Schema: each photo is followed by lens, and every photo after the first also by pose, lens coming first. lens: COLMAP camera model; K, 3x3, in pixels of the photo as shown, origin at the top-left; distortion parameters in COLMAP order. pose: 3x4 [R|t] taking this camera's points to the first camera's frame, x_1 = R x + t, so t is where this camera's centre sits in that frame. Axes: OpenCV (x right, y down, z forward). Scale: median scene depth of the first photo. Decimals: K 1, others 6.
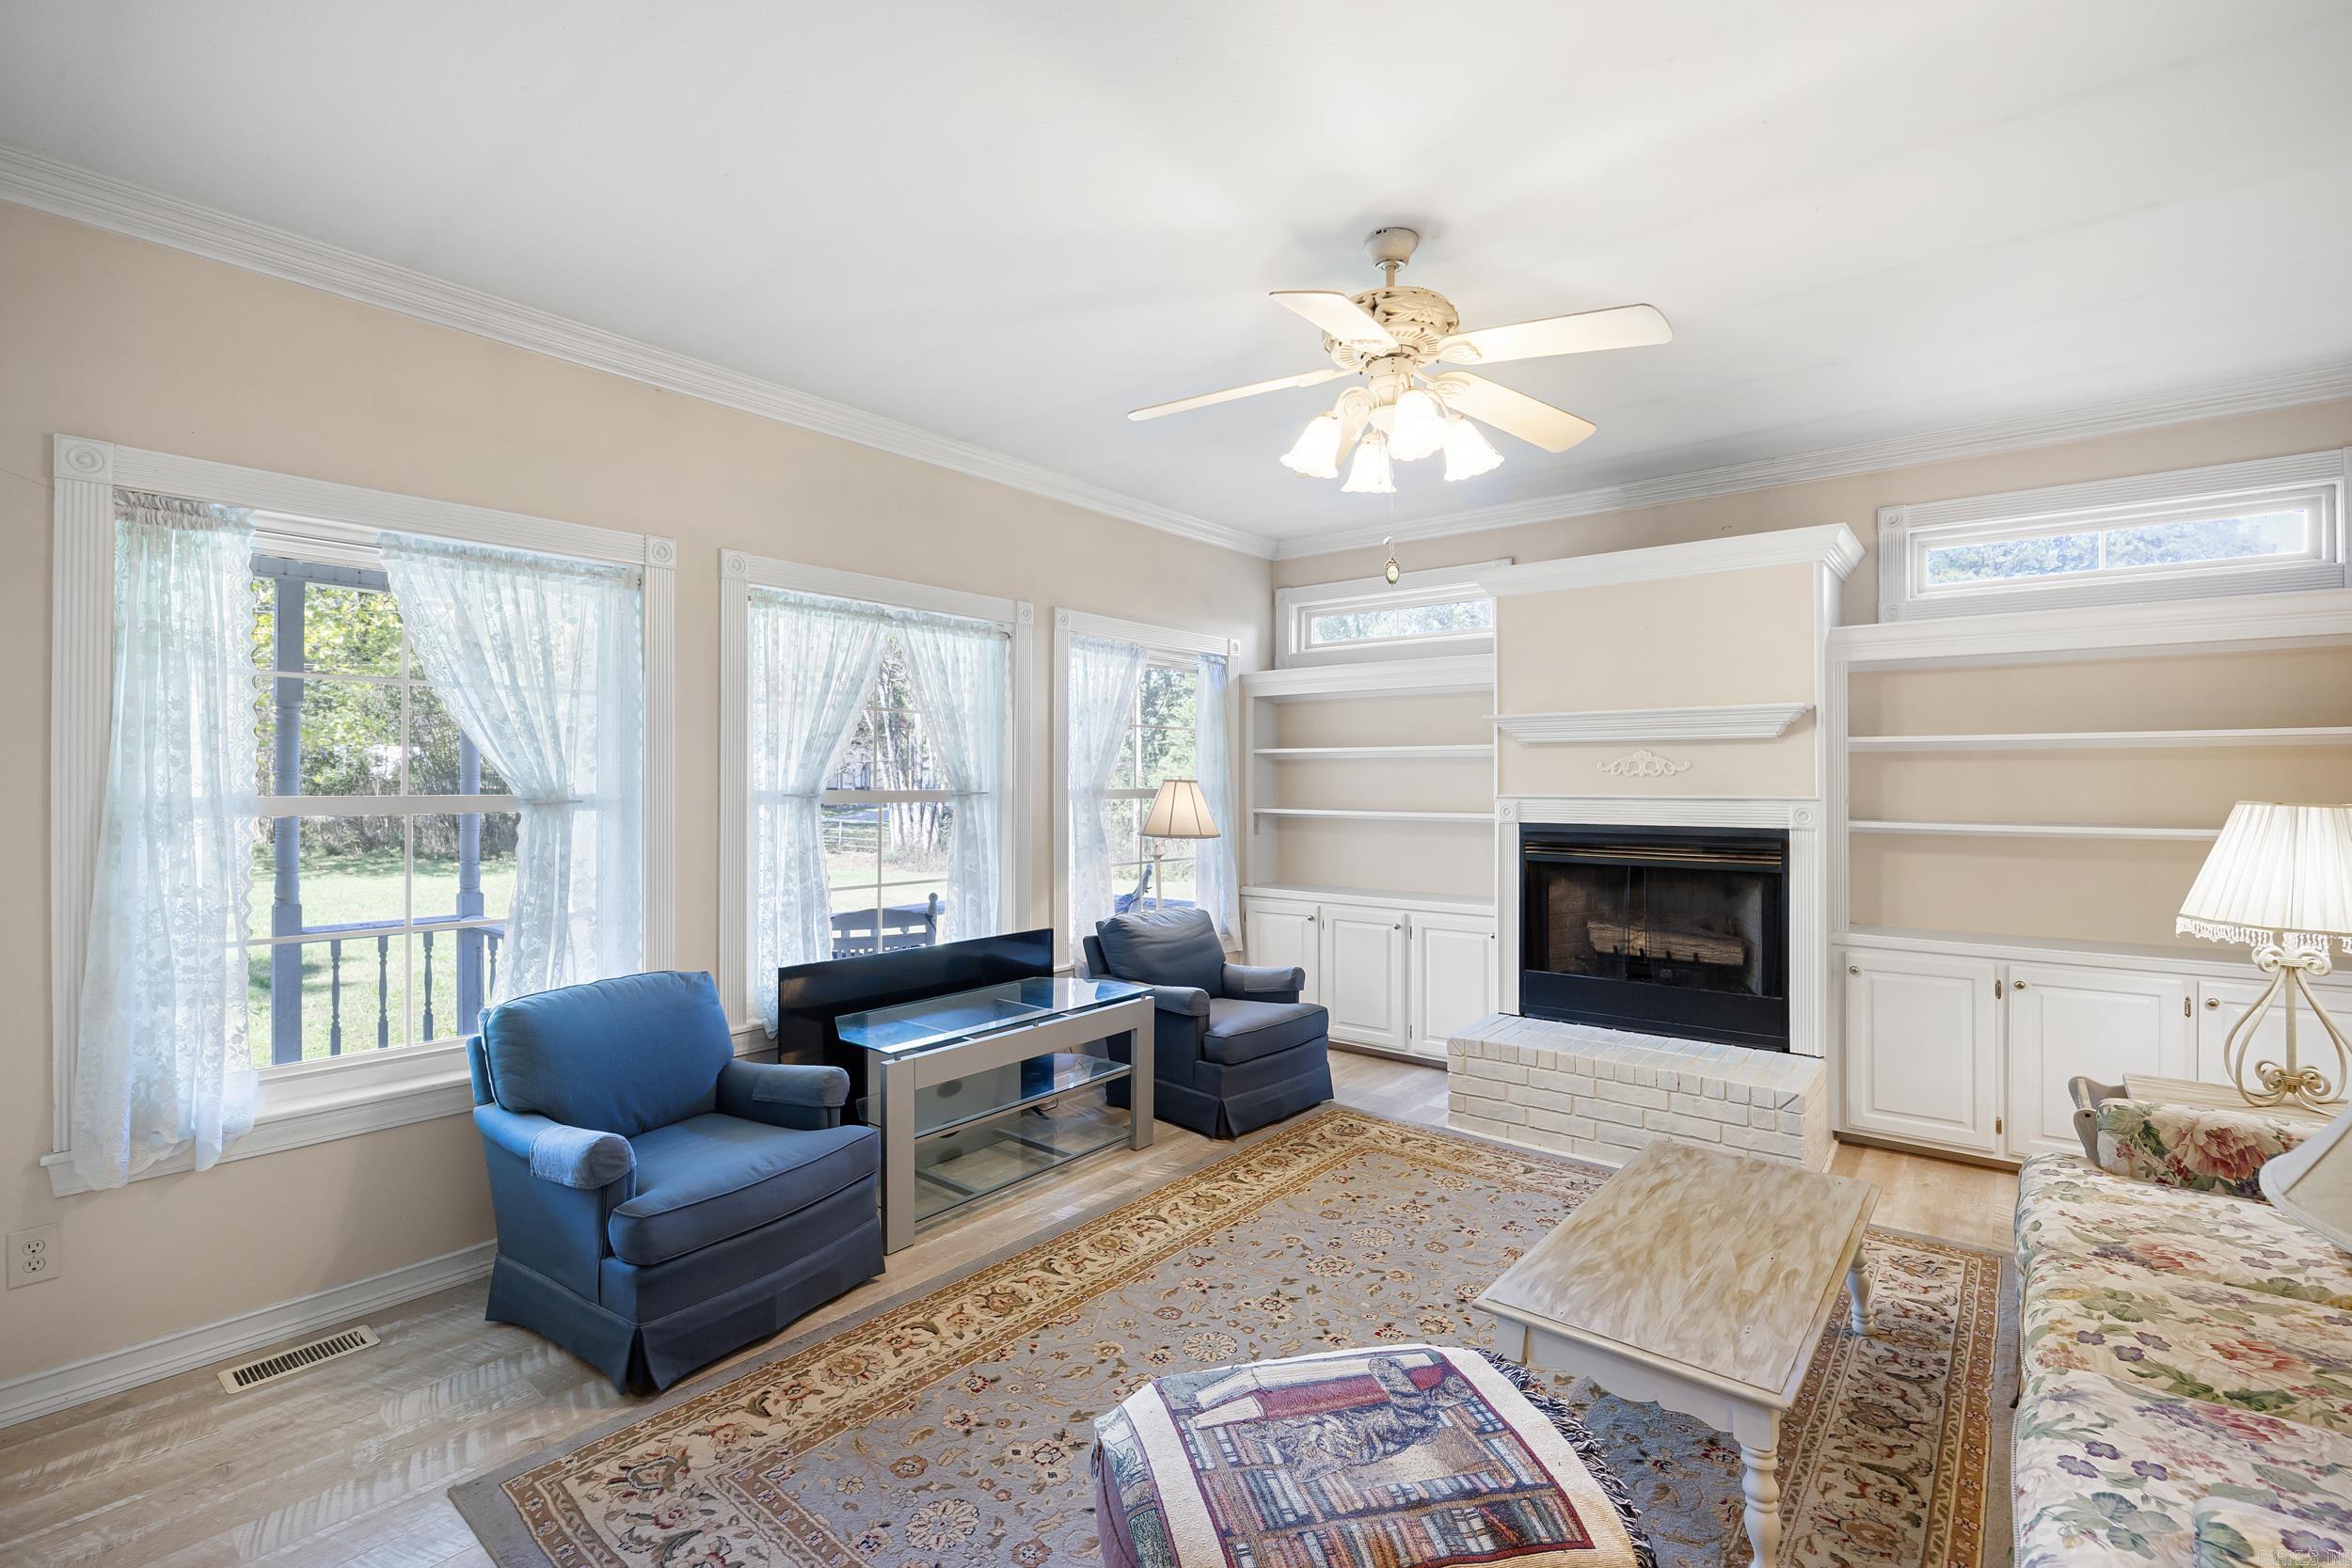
lens RADIAL K [[1062.4, 0, 1188.0], [0, 1062.4, 777.0], [0, 0, 1]] dist [-0.013586, 0.000506]
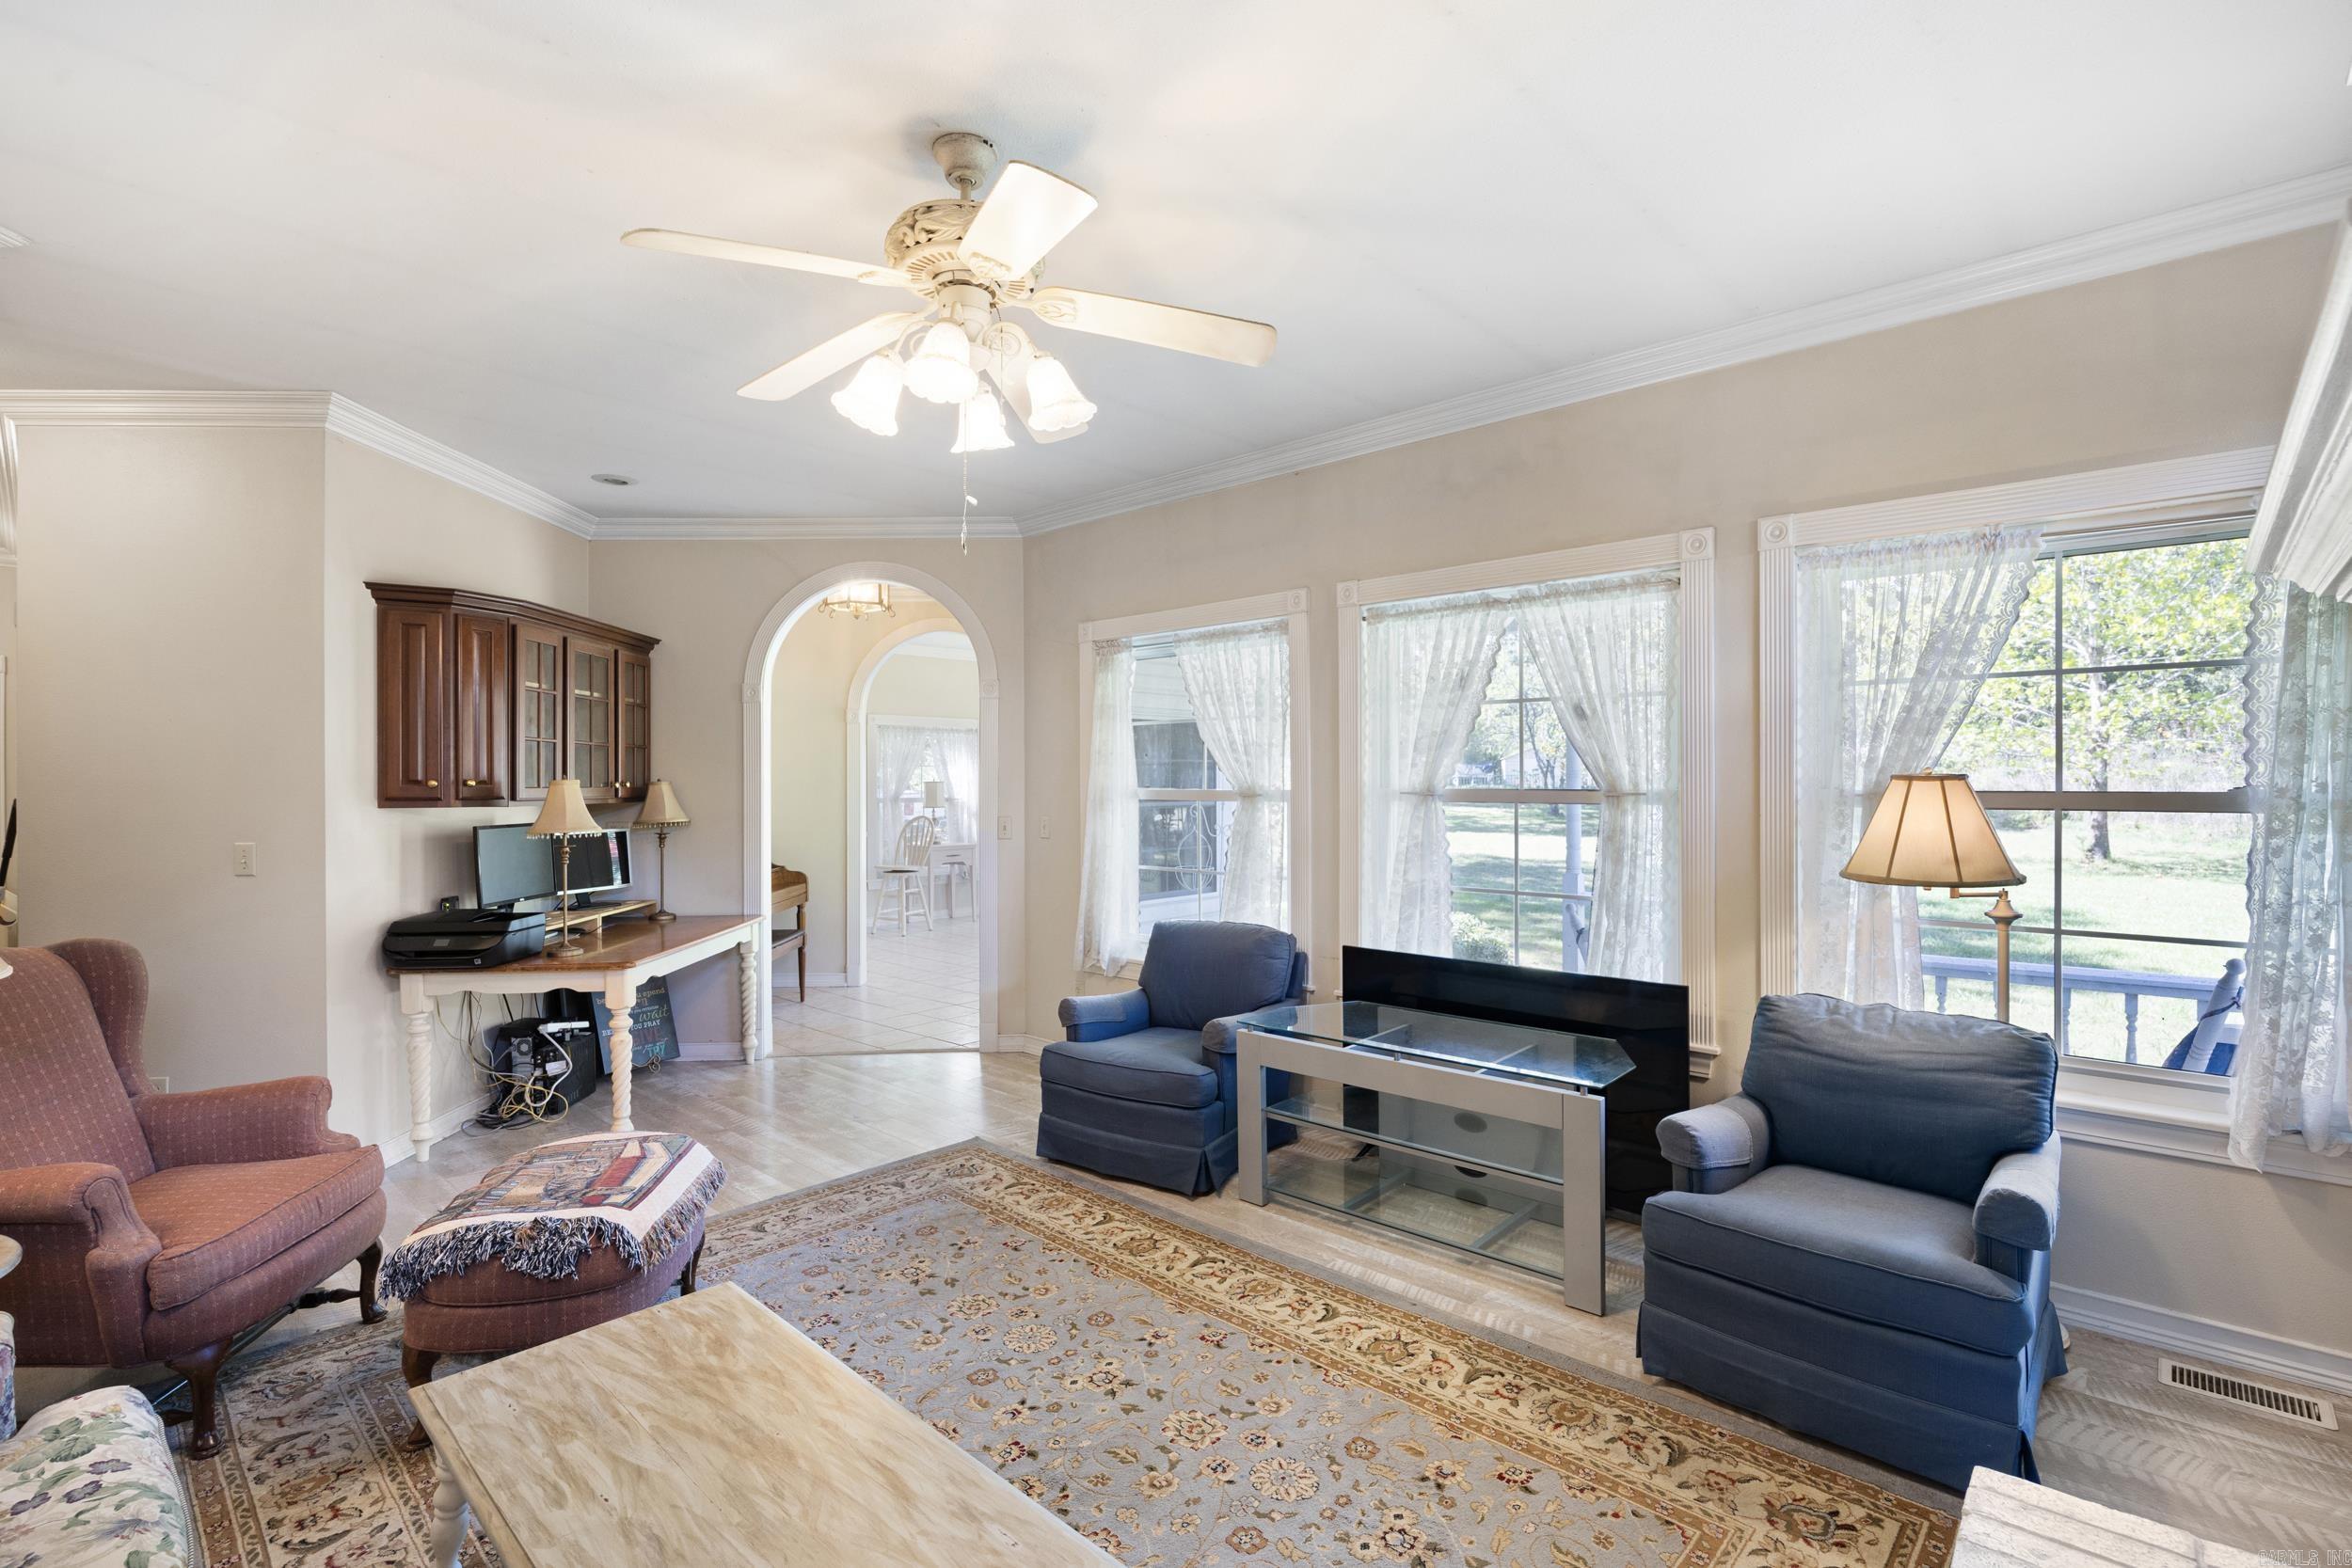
lens RADIAL K [[1062.4, 0, 1169.9], [0, 1062.4, 773.5], [0, 0, 1]] dist [-0.013586, 0.000506]
pose [[-0.069925, -0.009334, -0.997509, 0.757291], [0.004116, 0.999945, -0.009646, 0.007758], [0.997544, -0.004780, -0.069883, 0.894375]]
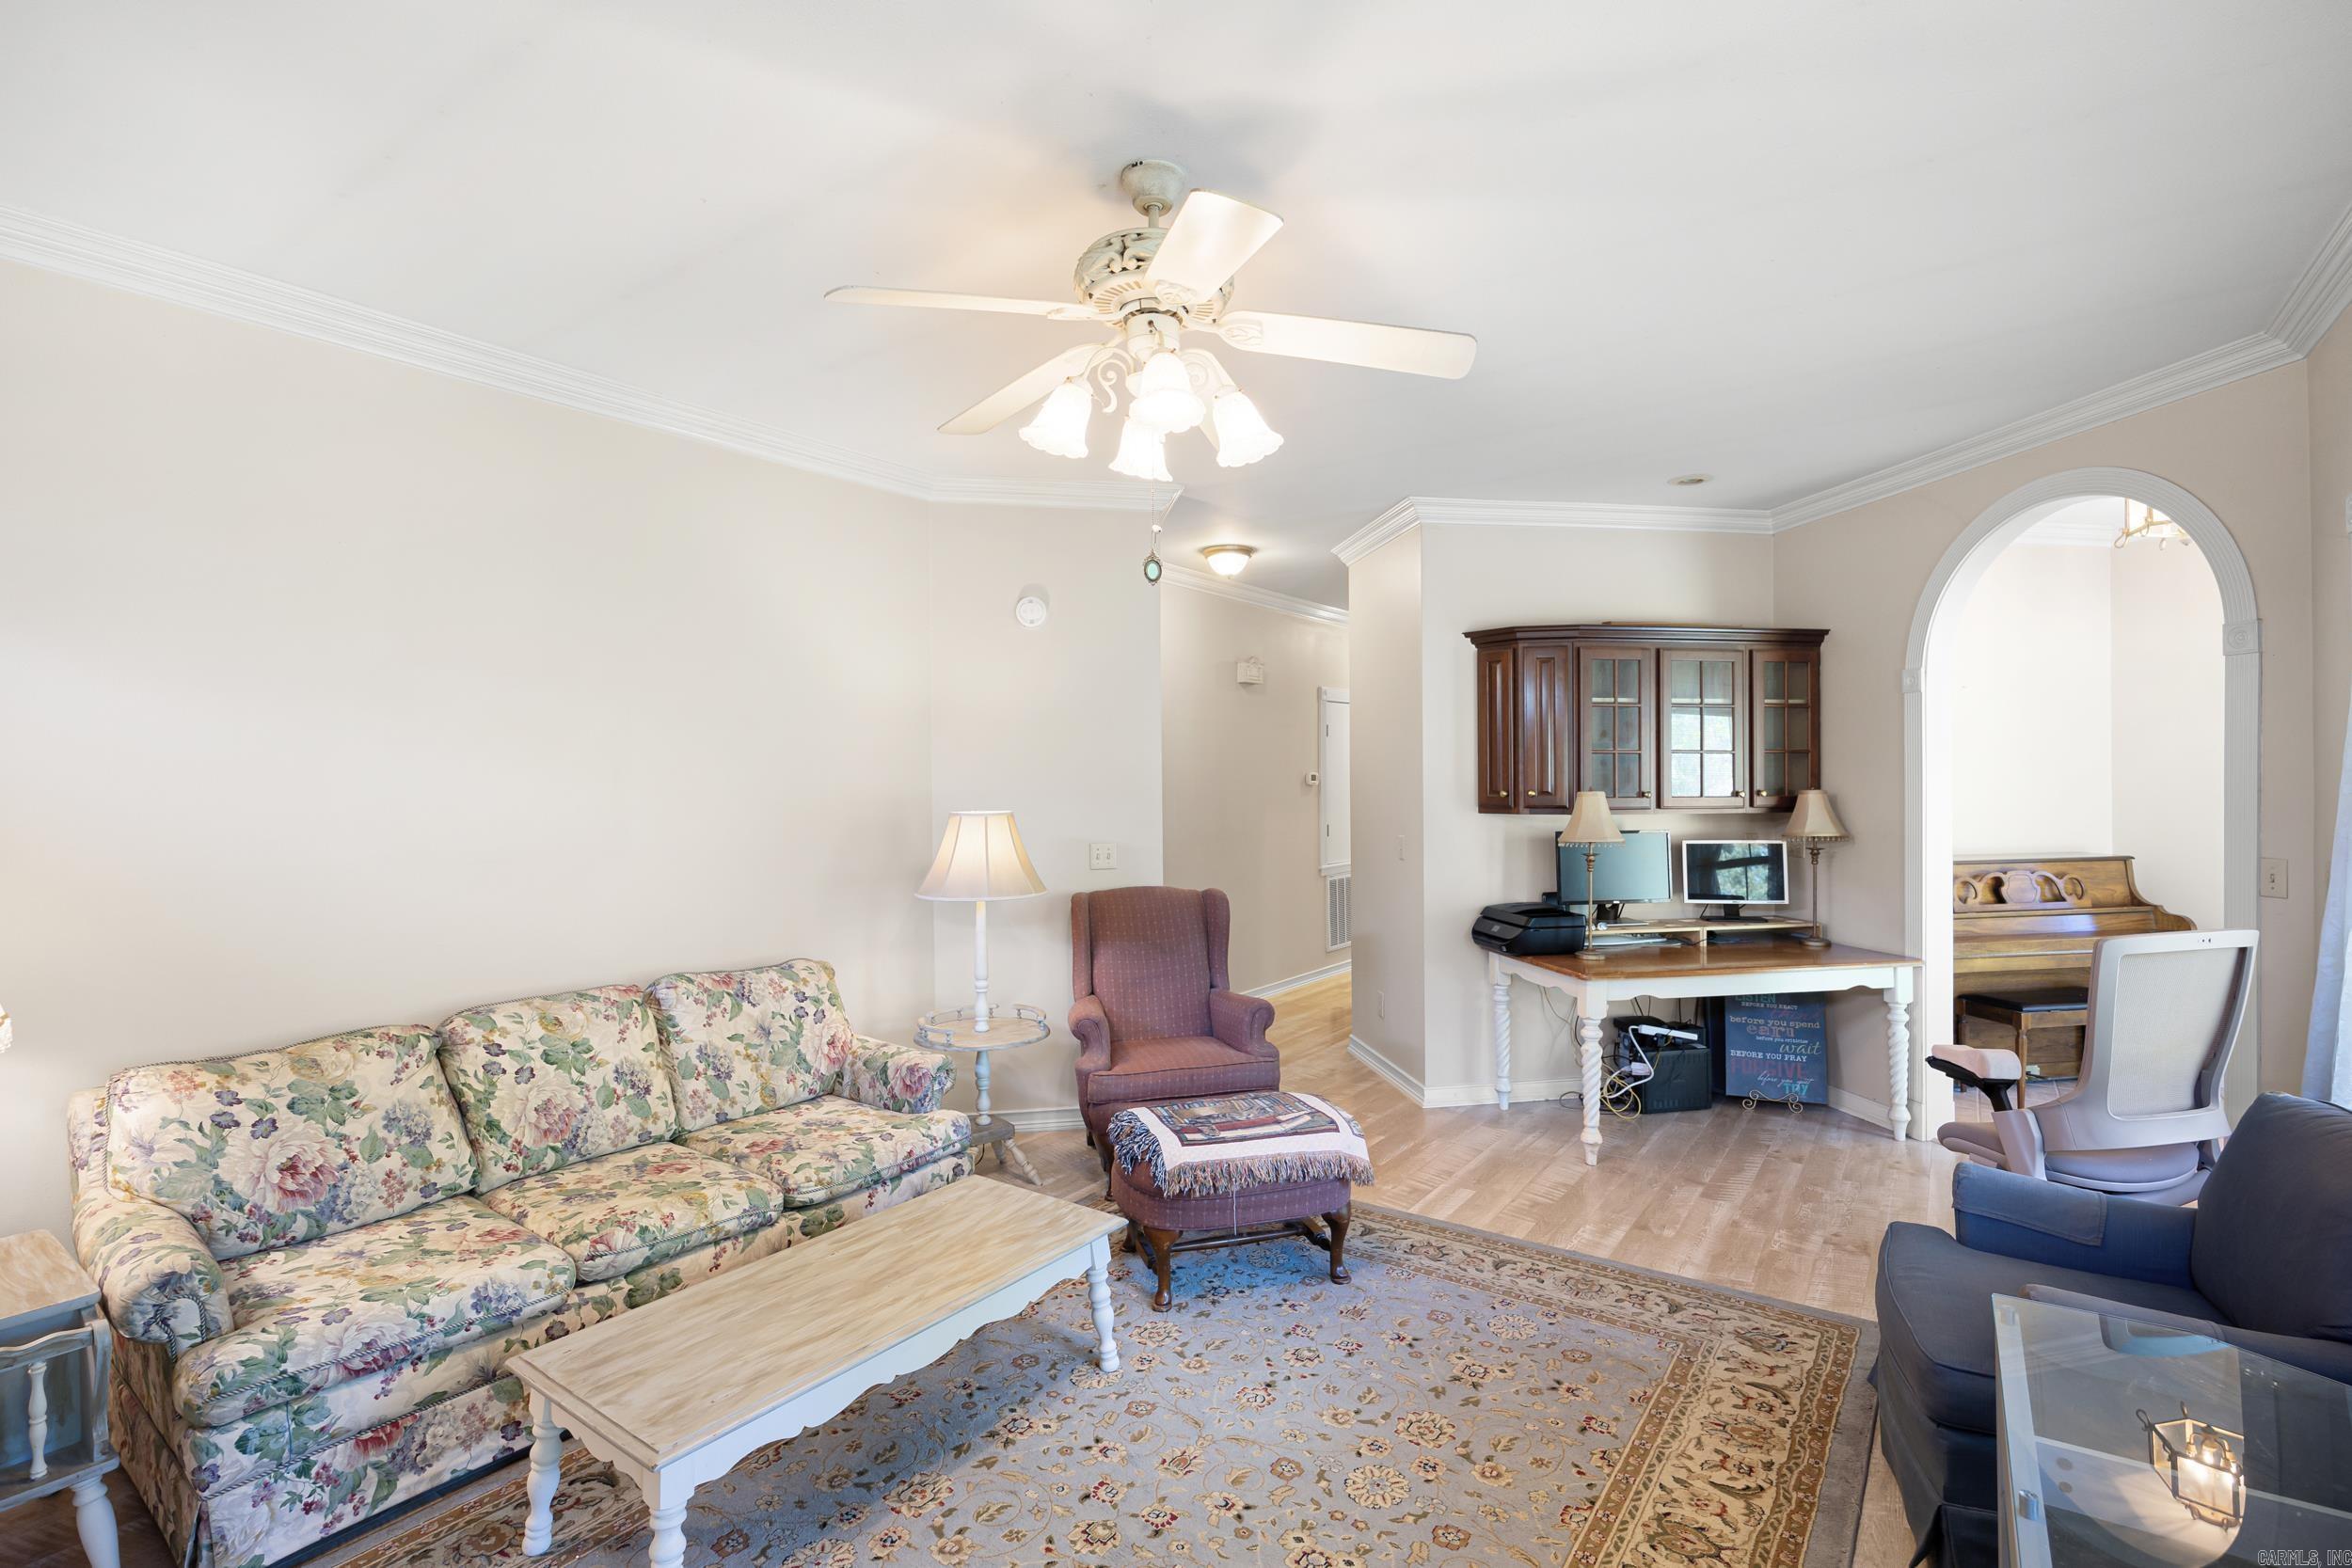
lens RADIAL K [[1062.4, 0, 1215.2], [0, 1062.4, 787.0], [0, 0, 1]] dist [-0.013586, 0.000506]
pose [[-0.996477, 0.008667, -0.083415, 0.157512], [0.008432, 0.999959, 0.003170, -0.013254], [0.083439, 0.002455, -0.996510, 1.349178]]
